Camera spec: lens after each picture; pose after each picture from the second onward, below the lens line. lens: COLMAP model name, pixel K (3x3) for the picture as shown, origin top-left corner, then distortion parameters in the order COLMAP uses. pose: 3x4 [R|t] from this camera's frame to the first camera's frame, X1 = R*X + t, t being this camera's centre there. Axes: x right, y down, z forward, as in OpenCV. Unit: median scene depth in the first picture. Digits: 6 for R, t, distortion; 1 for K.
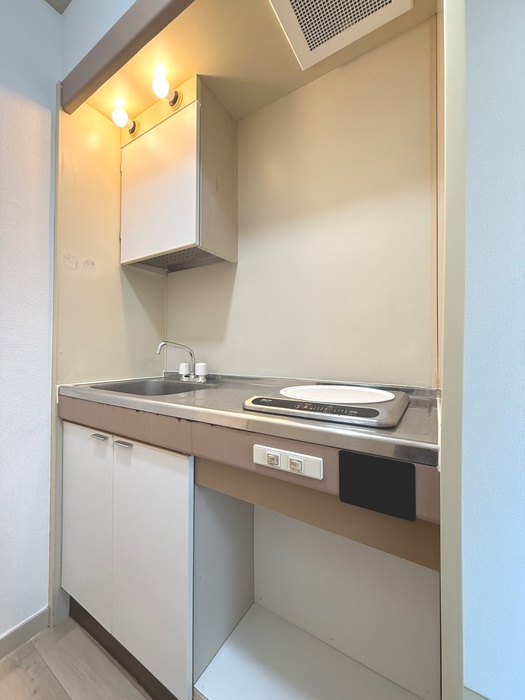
lens RADIAL K [[277.9, 0, 263.0], [0, 277.9, 350.6], [0, 0, 1]] dist [-0.003951, 0.000081]
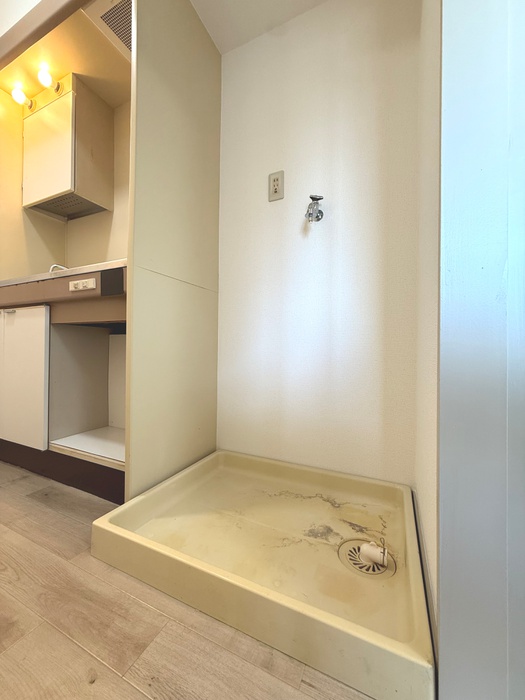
lens RADIAL K [[277.9, 0, 263.0], [0, 277.9, 347.0], [0, 0, 1]] dist [-0.003951, 0.000081]
pose [[0.992493, 0.002484, 0.122275, 0.506809], [-0.003310, 0.999973, 0.006558, 0.373750], [-0.122256, -0.006914, 0.992475, -0.497928]]
